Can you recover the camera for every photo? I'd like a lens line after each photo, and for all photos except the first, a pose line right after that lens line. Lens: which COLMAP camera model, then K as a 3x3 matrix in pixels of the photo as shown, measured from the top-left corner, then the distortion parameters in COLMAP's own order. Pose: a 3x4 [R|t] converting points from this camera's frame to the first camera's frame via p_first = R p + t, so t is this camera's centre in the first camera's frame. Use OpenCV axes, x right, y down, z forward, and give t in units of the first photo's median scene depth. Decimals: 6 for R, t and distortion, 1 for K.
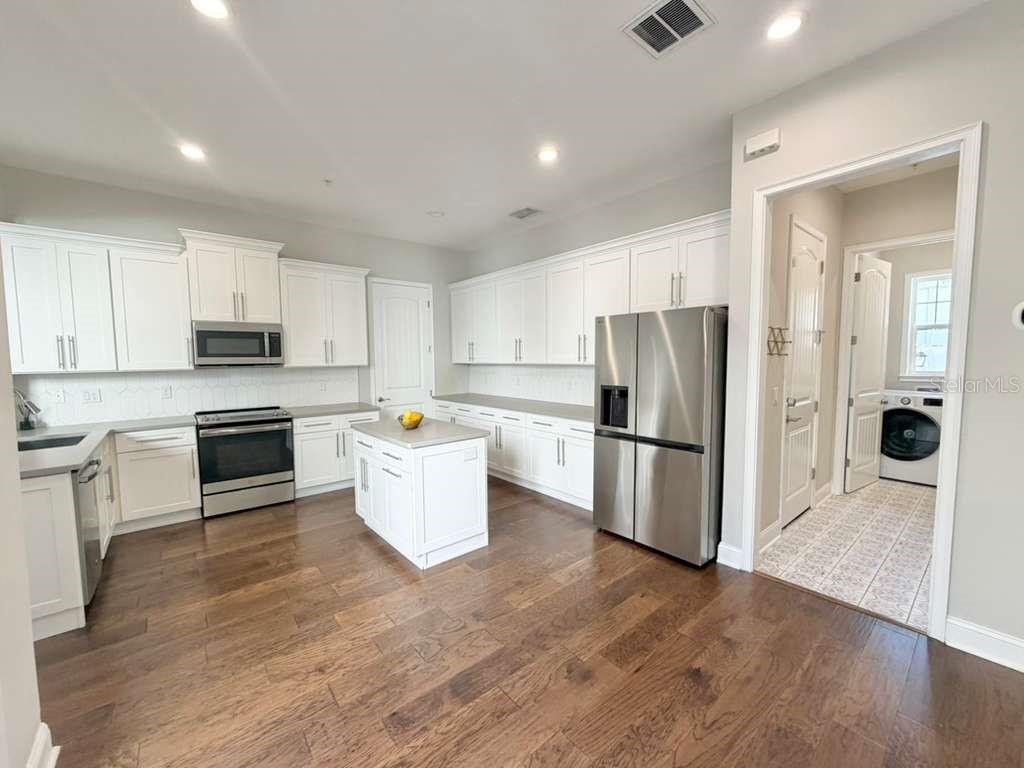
lens RADIAL K [[407.7, 0, 508.8], [0, 407.7, 384.9], [0, 0, 1]] dist [-0.000839, -0.000110]
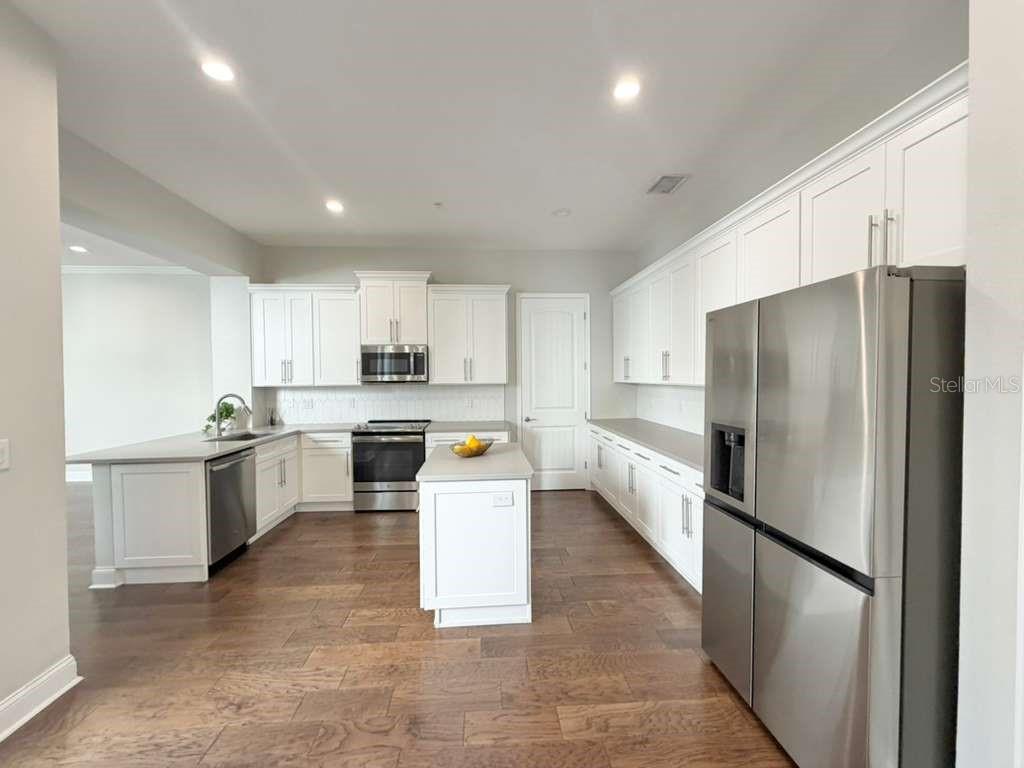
lens RADIAL K [[407.7, 0, 508.8], [0, 407.7, 384.9], [0, 0, 1]] dist [-0.000839, -0.000110]
pose [[0.810806, 0.015785, -0.585102, 0.291081], [-0.040249, 0.998774, -0.028830, -0.021842], [0.583929, 0.046925, 0.810447, 0.279071]]
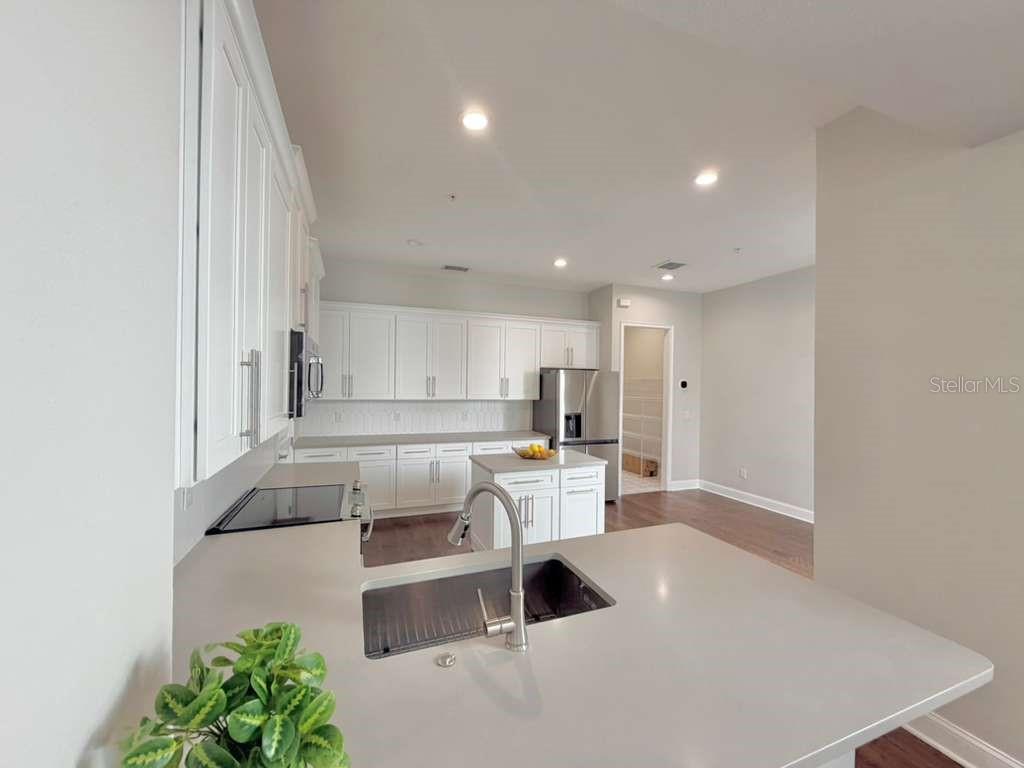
lens RADIAL K [[407.7, 0, 508.8], [0, 407.7, 384.9], [0, 0, 1]] dist [-0.000839, -0.000110]
pose [[0.323954, 0.012649, 0.945988, -1.158779], [0.050621, 0.998247, -0.030683, -0.060828], [-0.944718, 0.057827, 0.322745, 0.589030]]
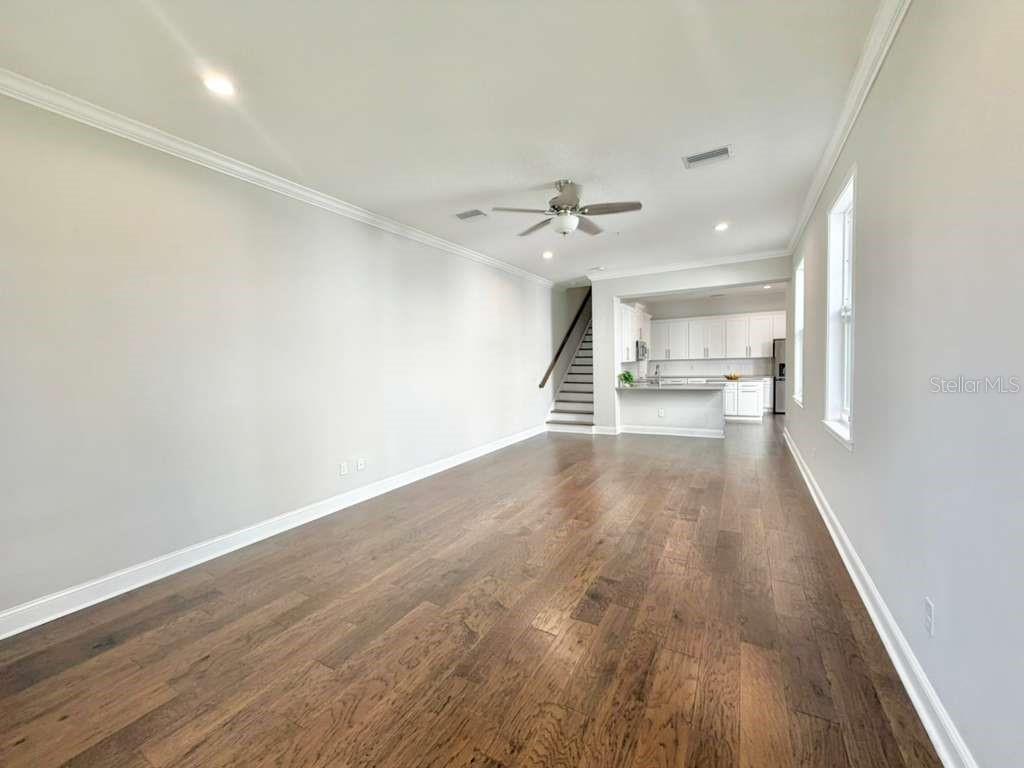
lens RADIAL K [[407.7, 0, 508.8], [0, 407.7, 384.9], [0, 0, 1]] dist [-0.000839, -0.000110]
pose [[0.935457, -0.035950, 0.351607, -2.298752], [0.043321, 0.998975, -0.013117, 0.096694], [-0.350775, 0.027502, 0.936056, -0.940737]]
